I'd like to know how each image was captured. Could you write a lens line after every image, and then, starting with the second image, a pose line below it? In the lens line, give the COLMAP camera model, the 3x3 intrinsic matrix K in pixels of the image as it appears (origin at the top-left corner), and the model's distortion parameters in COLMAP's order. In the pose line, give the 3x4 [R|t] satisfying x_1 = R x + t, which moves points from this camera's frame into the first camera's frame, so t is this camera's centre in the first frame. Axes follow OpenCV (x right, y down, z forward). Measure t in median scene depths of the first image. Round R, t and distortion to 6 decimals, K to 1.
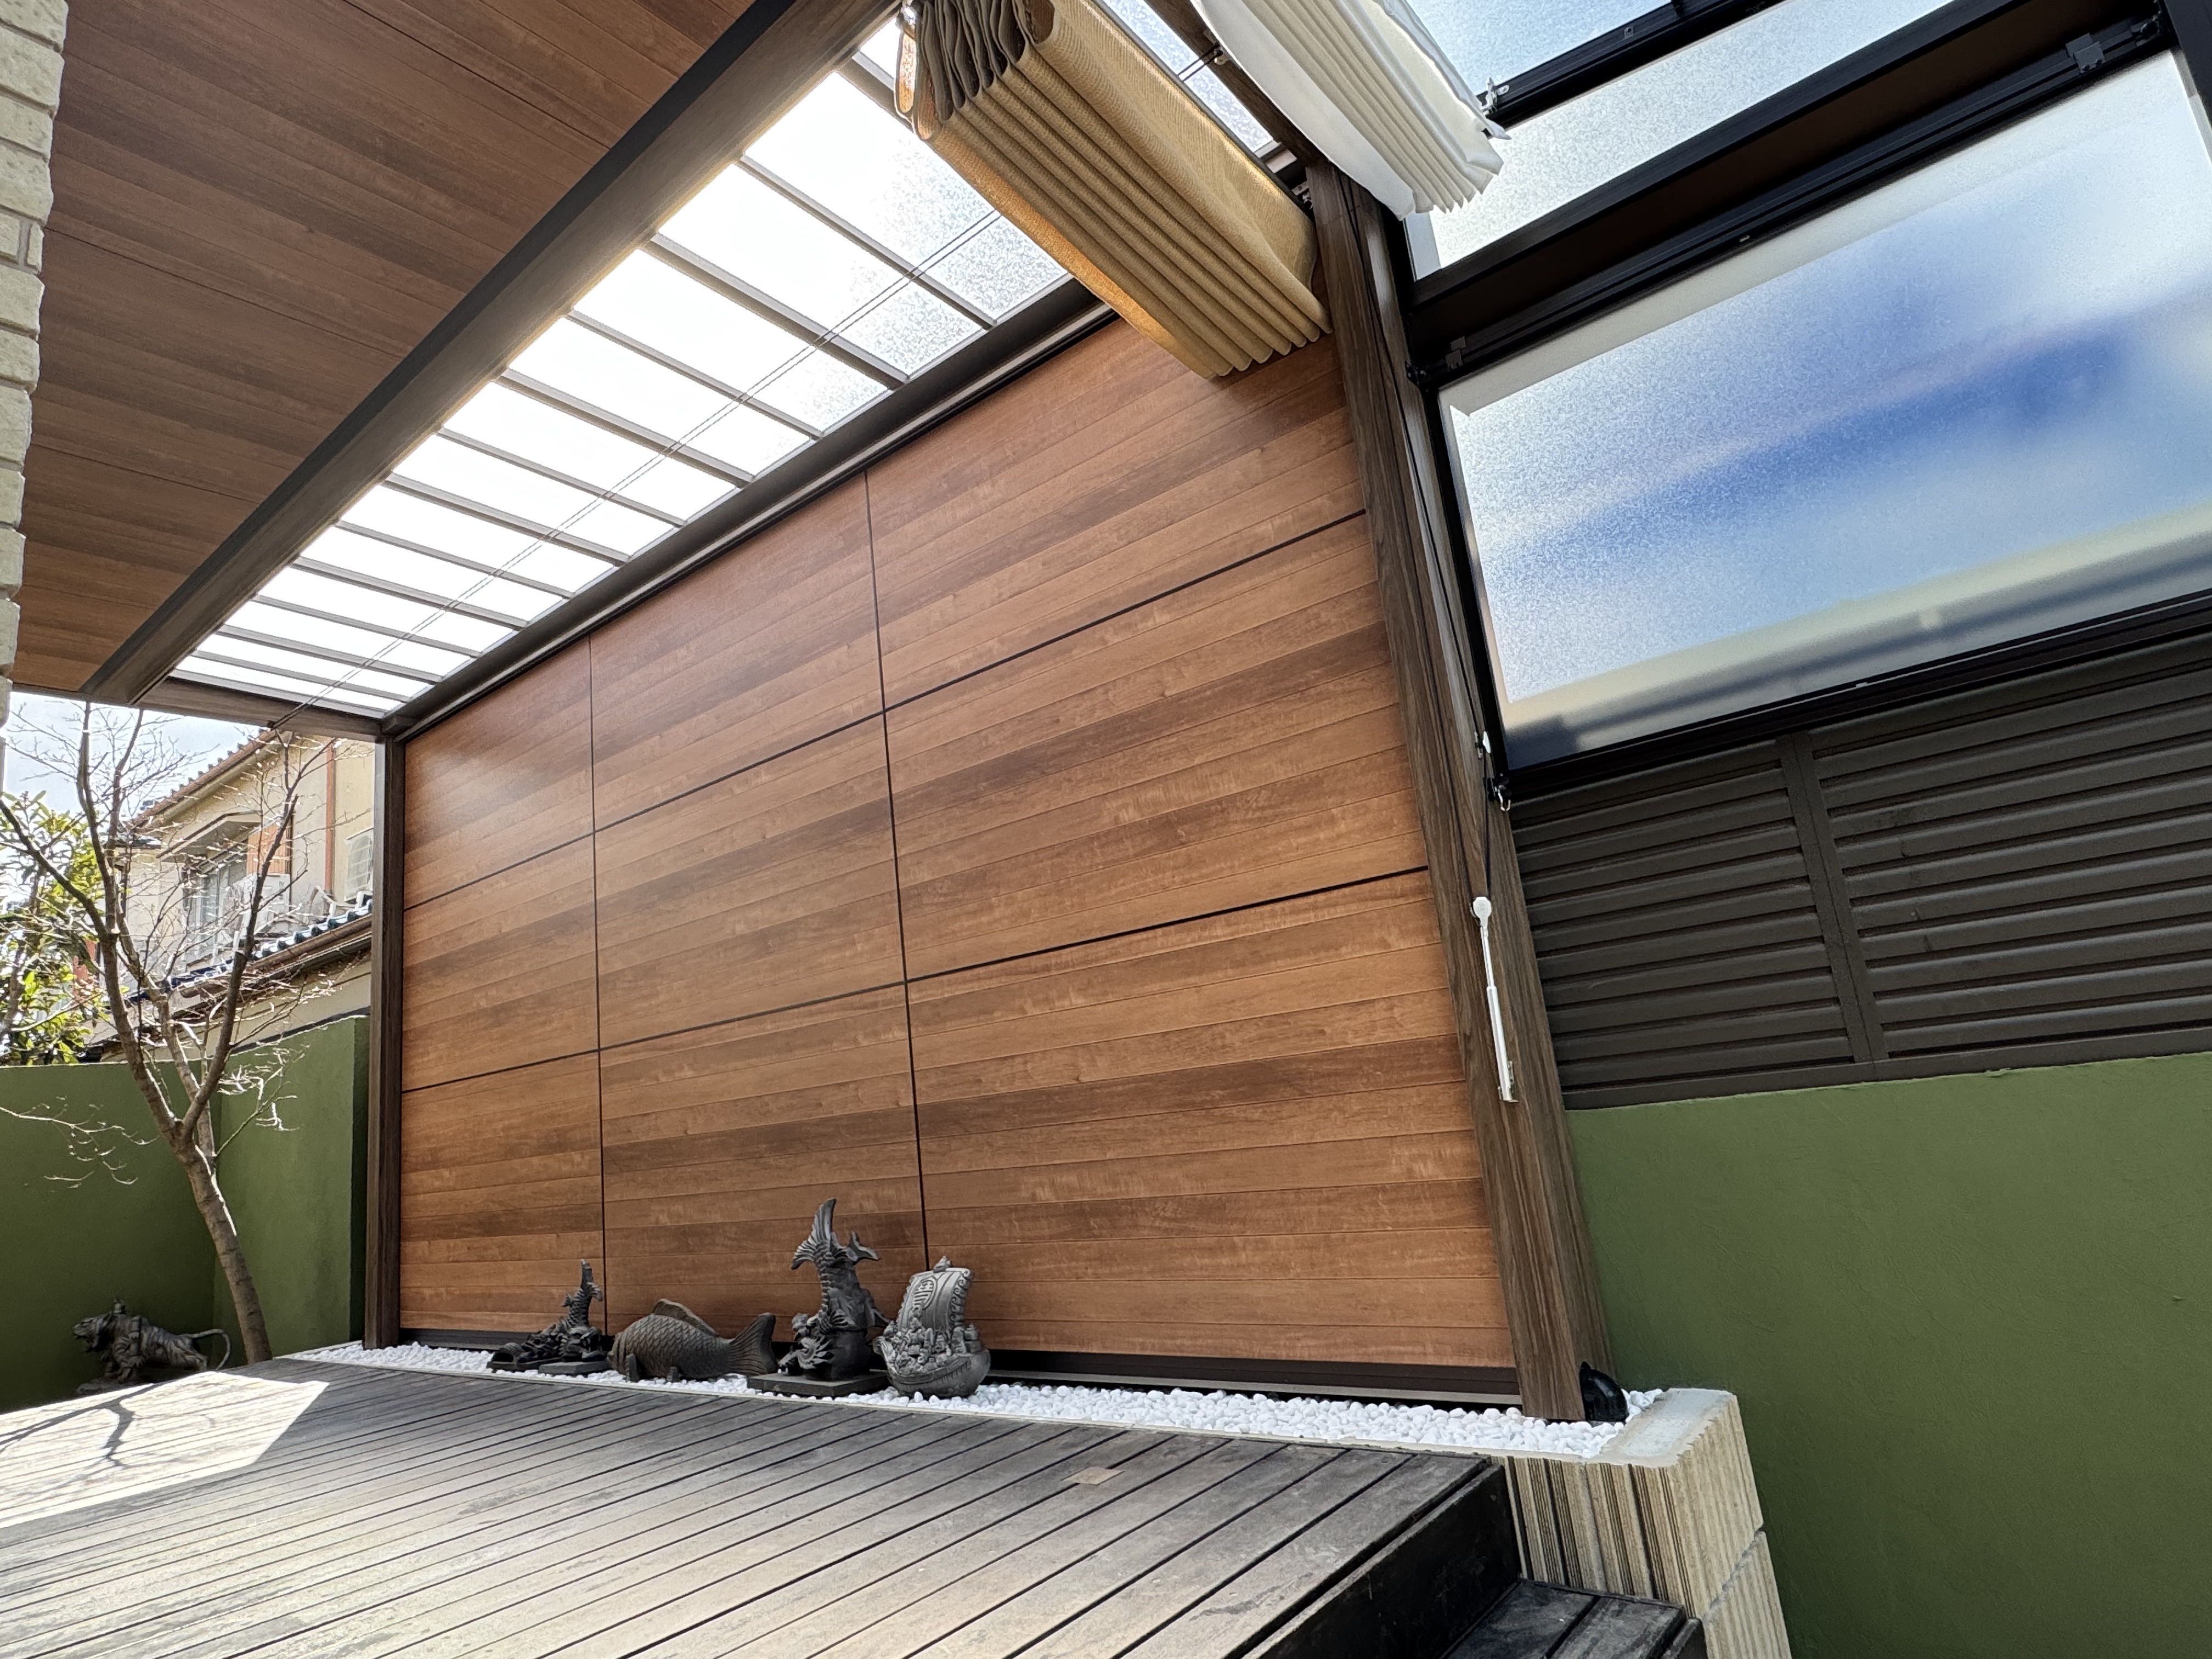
lens RADIAL K [[1250.7, 0, 1095.8], [0, 1250.7, 826.3], [0, 0, 1]] dist [-0.007341, 0.009913]
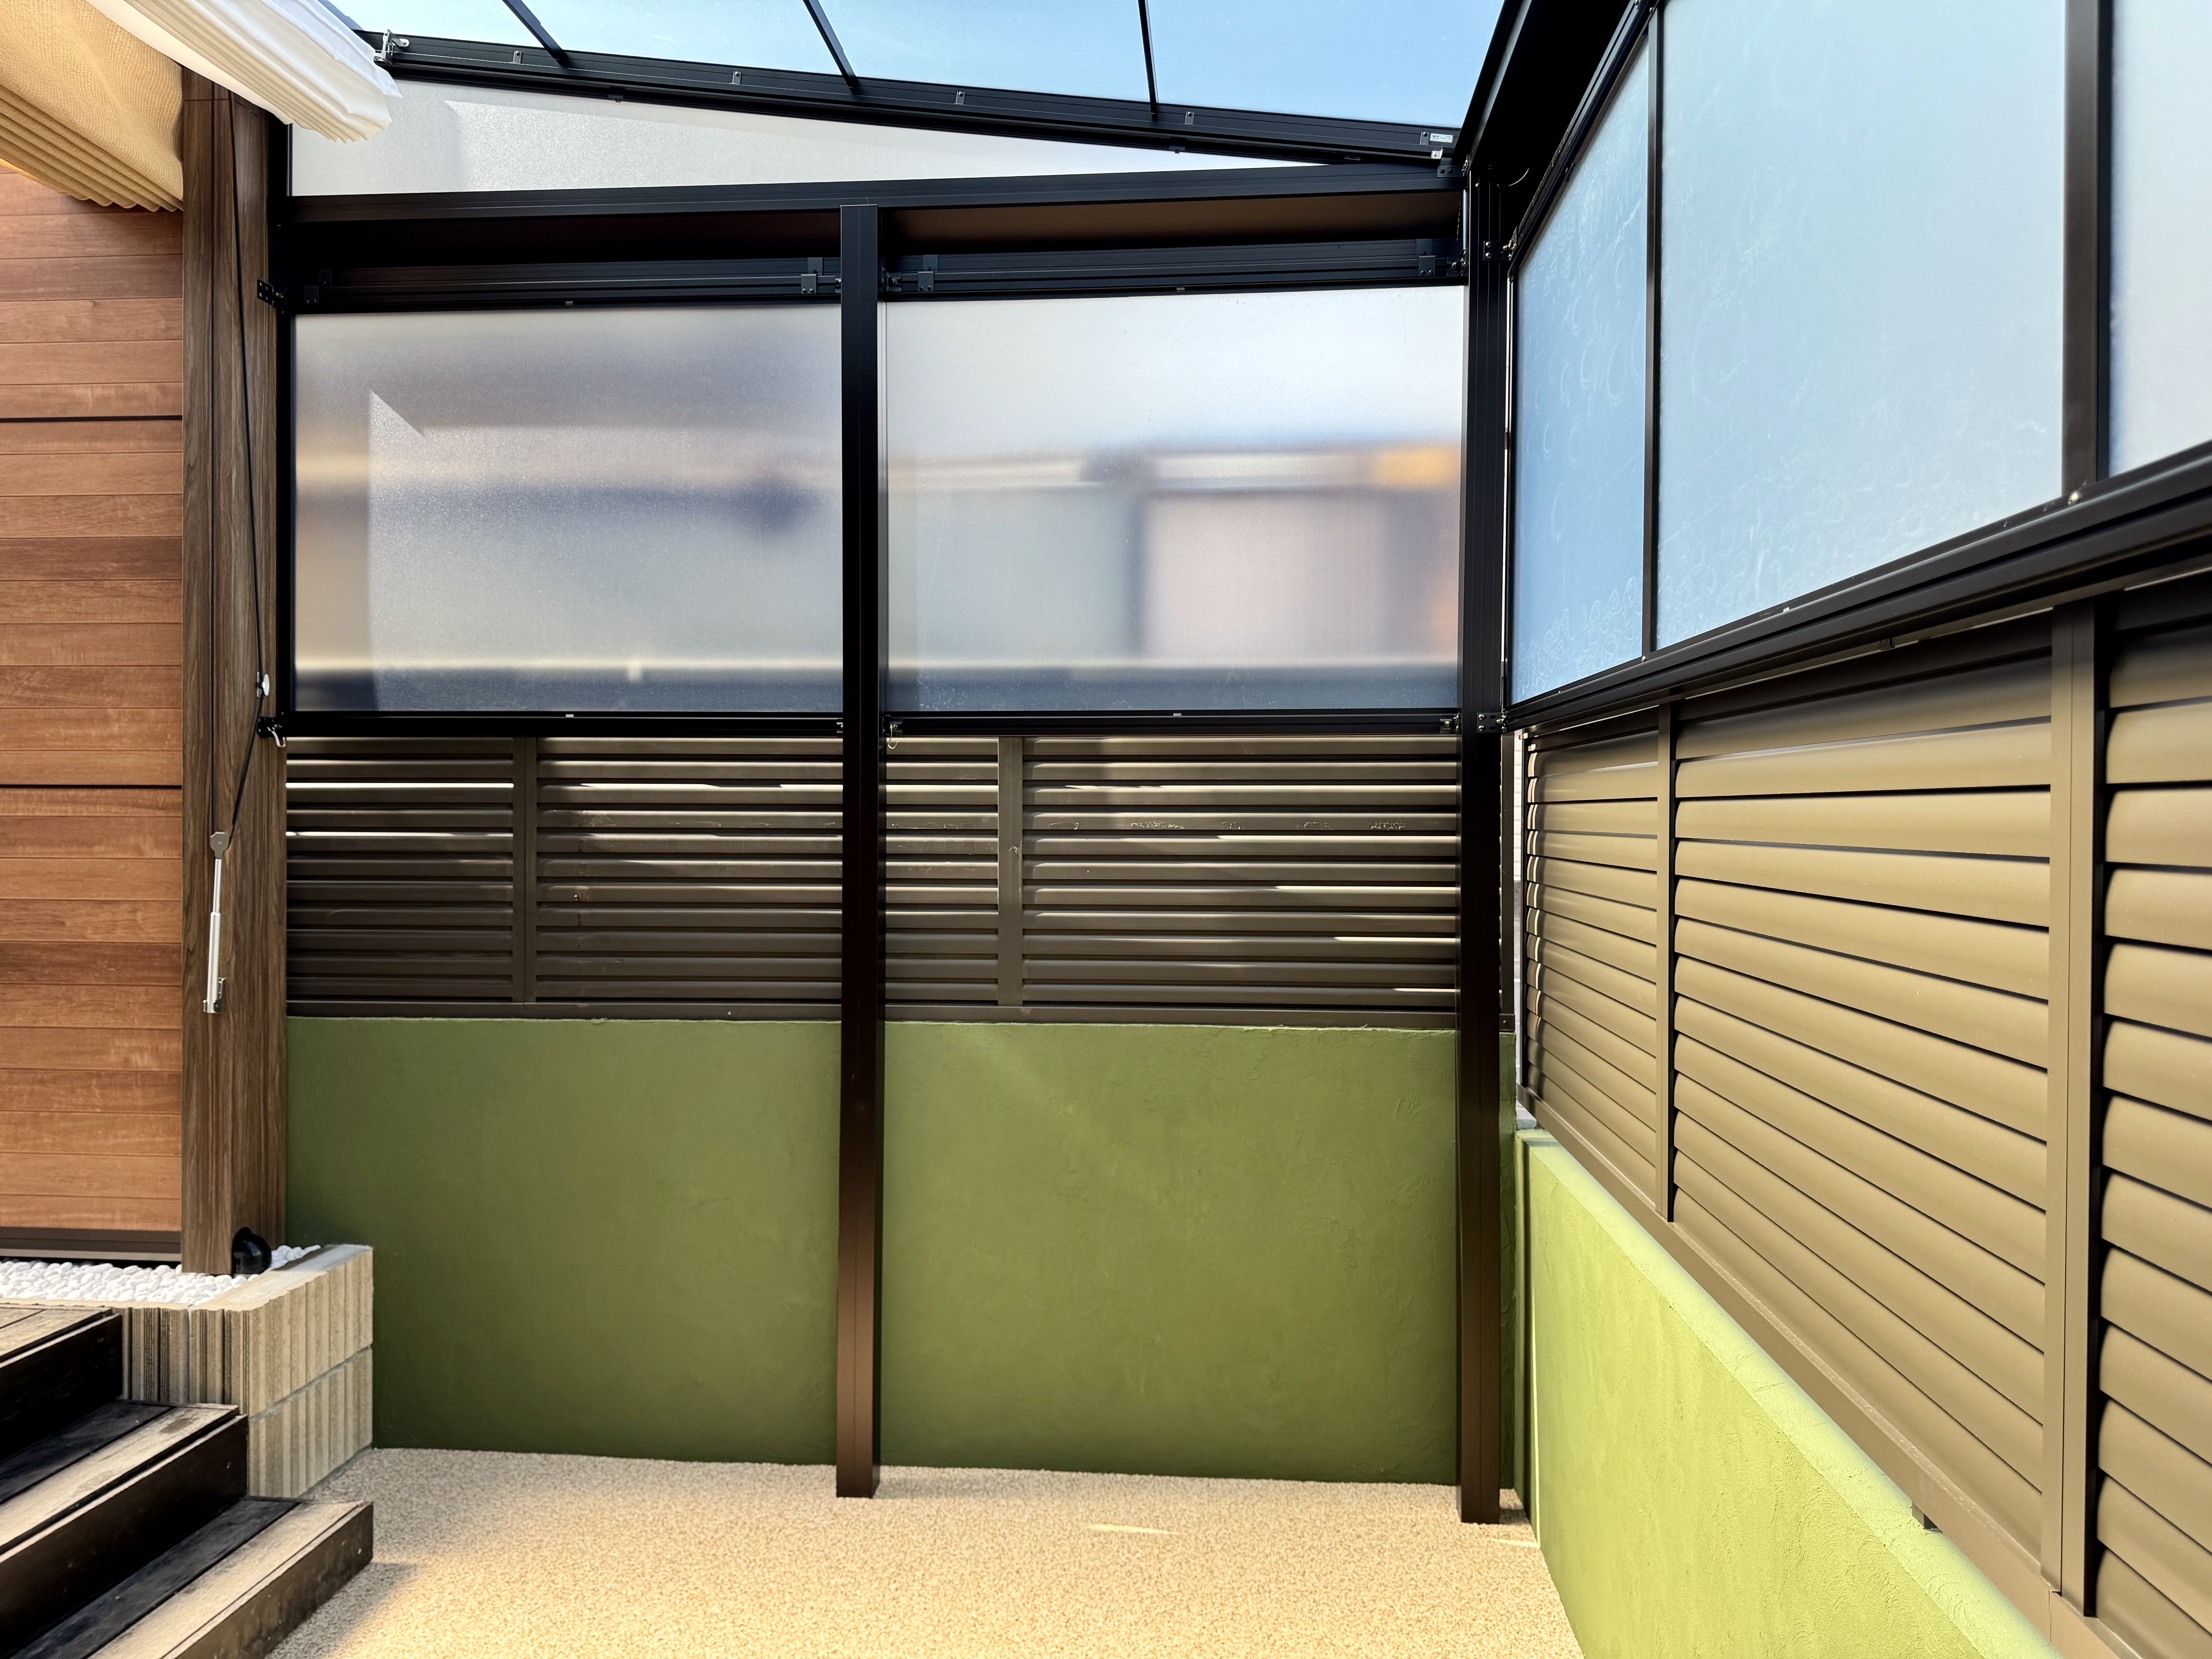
lens RADIAL K [[1559.4, 0, 1106.0], [0, 1559.4, 829.5], [0, 0, 1]] dist [0.048791, -0.055177]
pose [[0.820039, 0.113384, 0.560963, 0.135424], [-0.220213, 0.967225, 0.126418, -0.235093], [-0.528244, -0.227199, 0.818132, -0.439348]]
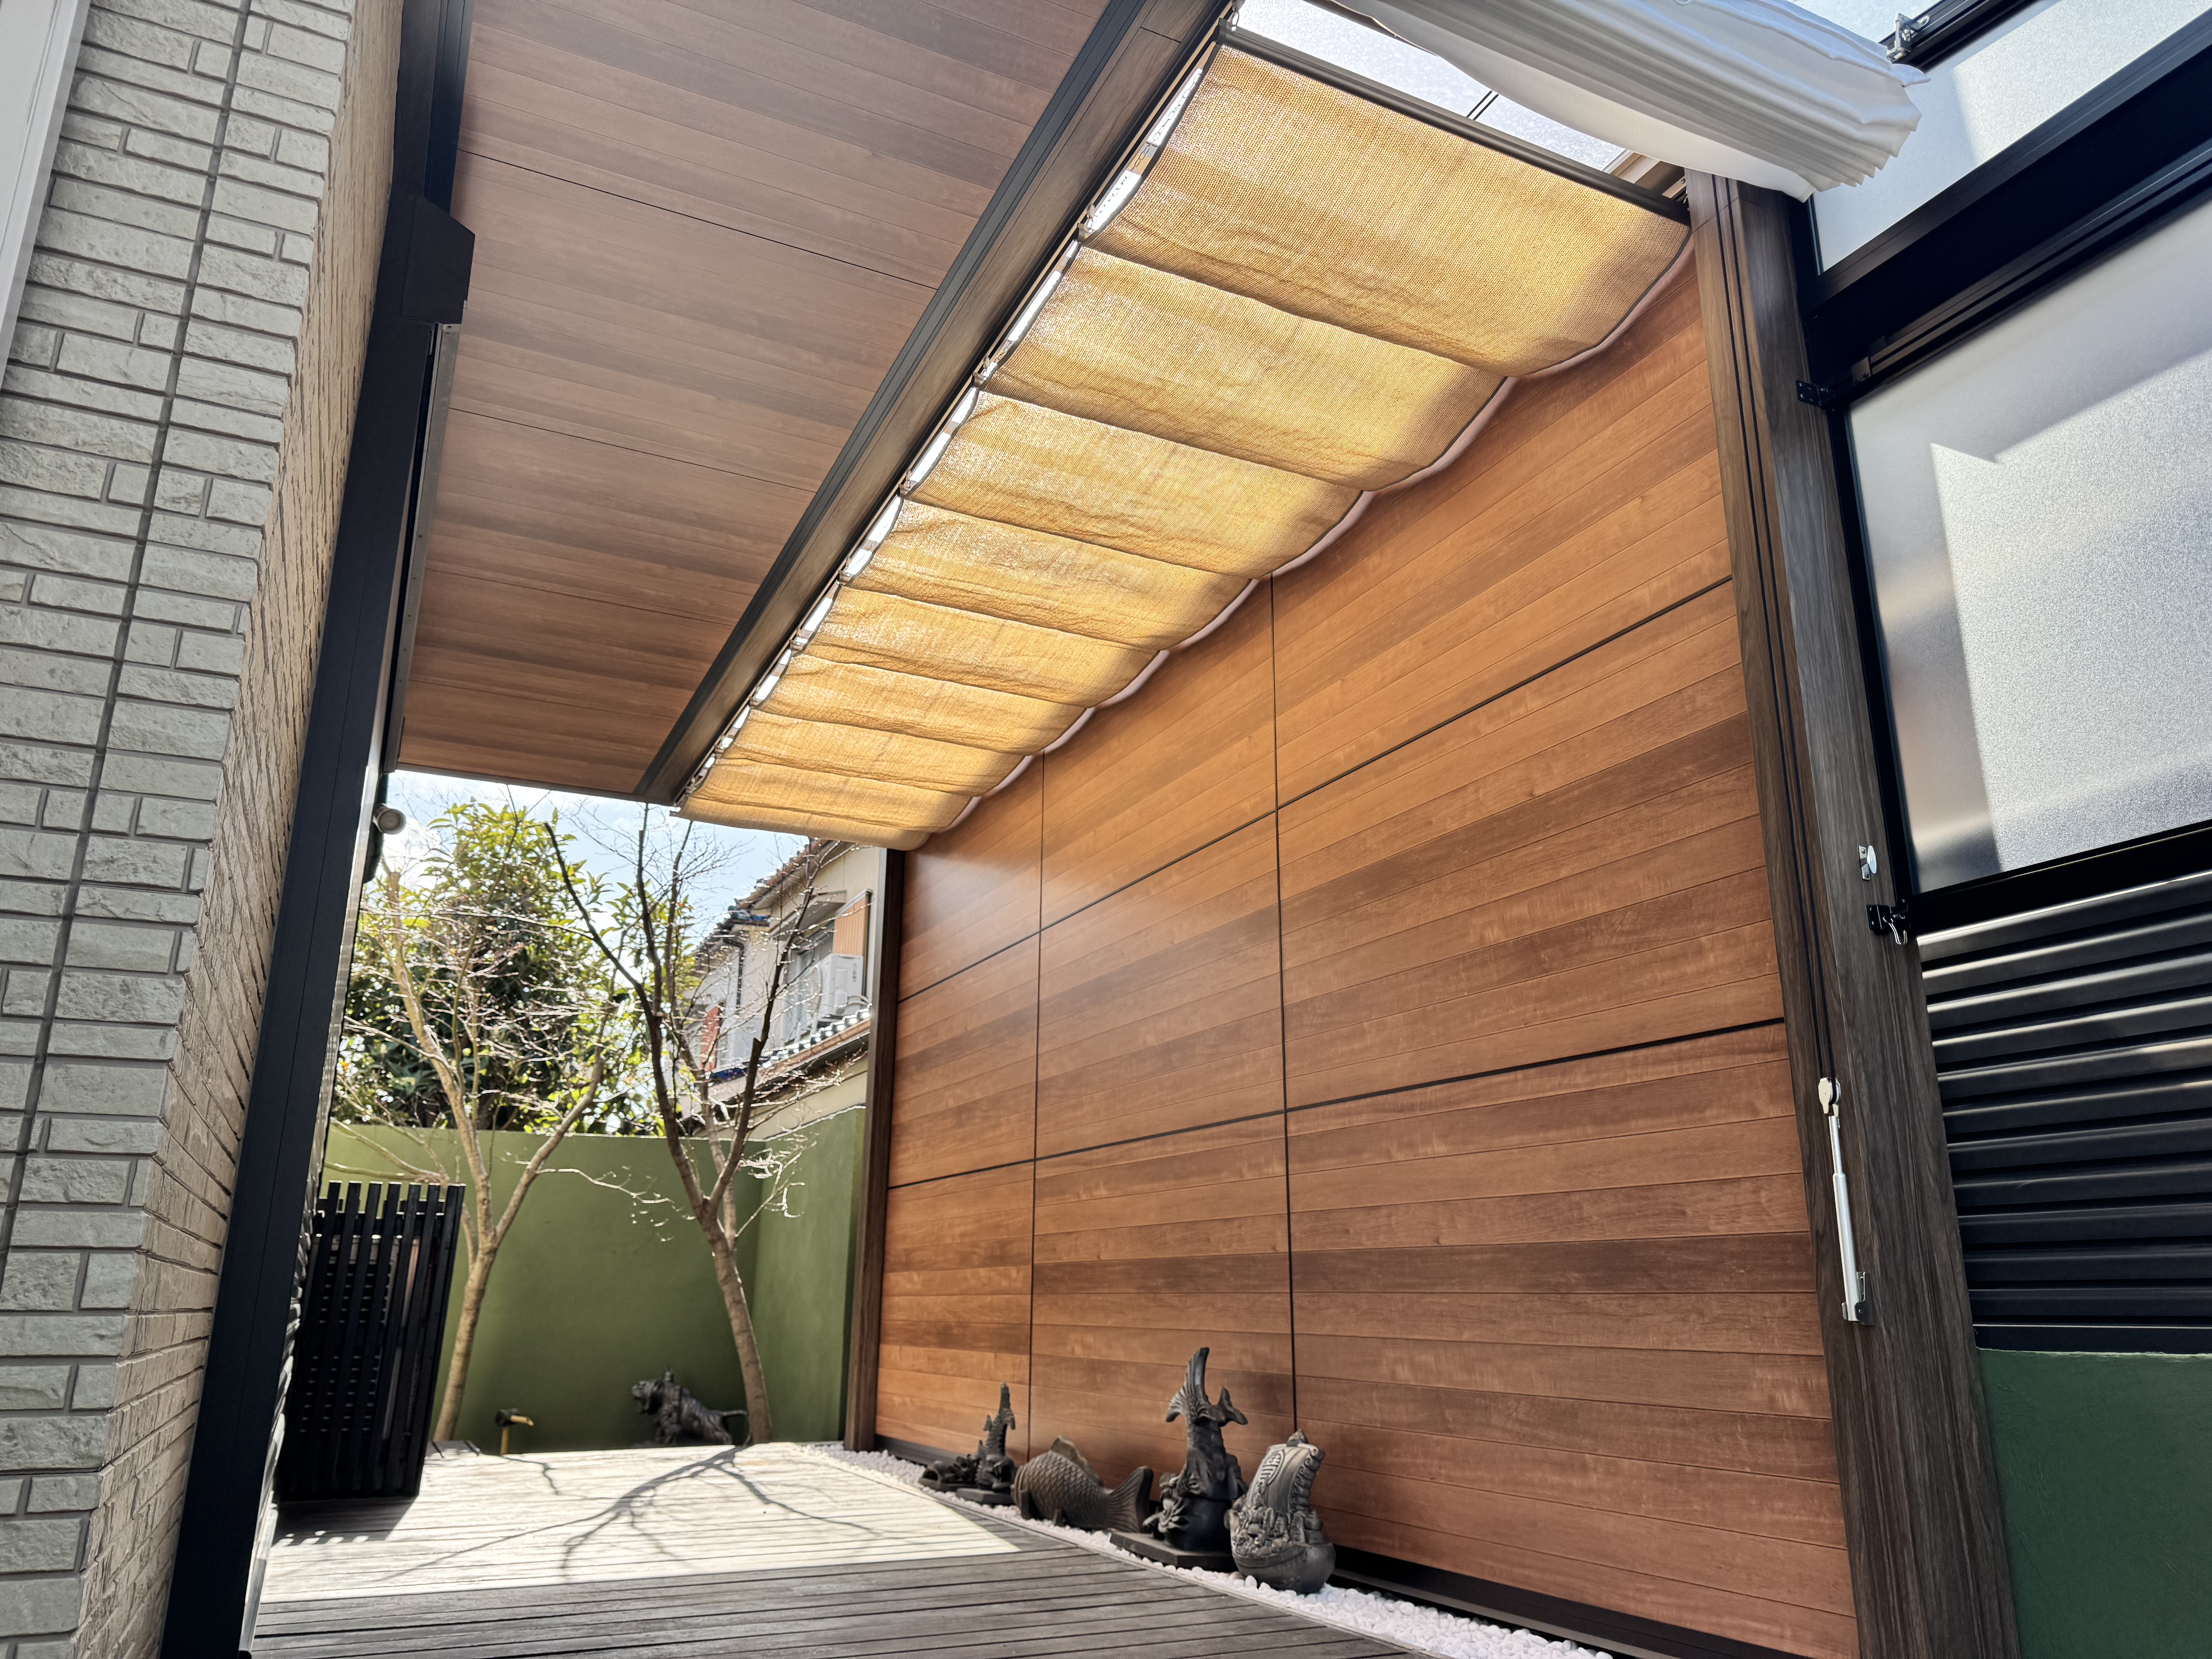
lens RADIAL K [[1552.9, 0, 1113.8], [0, 1552.9, 840.2], [0, 0, 1]] dist [0.155041, -0.281291]
pose [[0.899462, -0.007385, -0.436936, 0.271122], [-0.010089, 0.999240, -0.037658, -0.031432], [0.436882, 0.038280, 0.898704, -0.085440]]
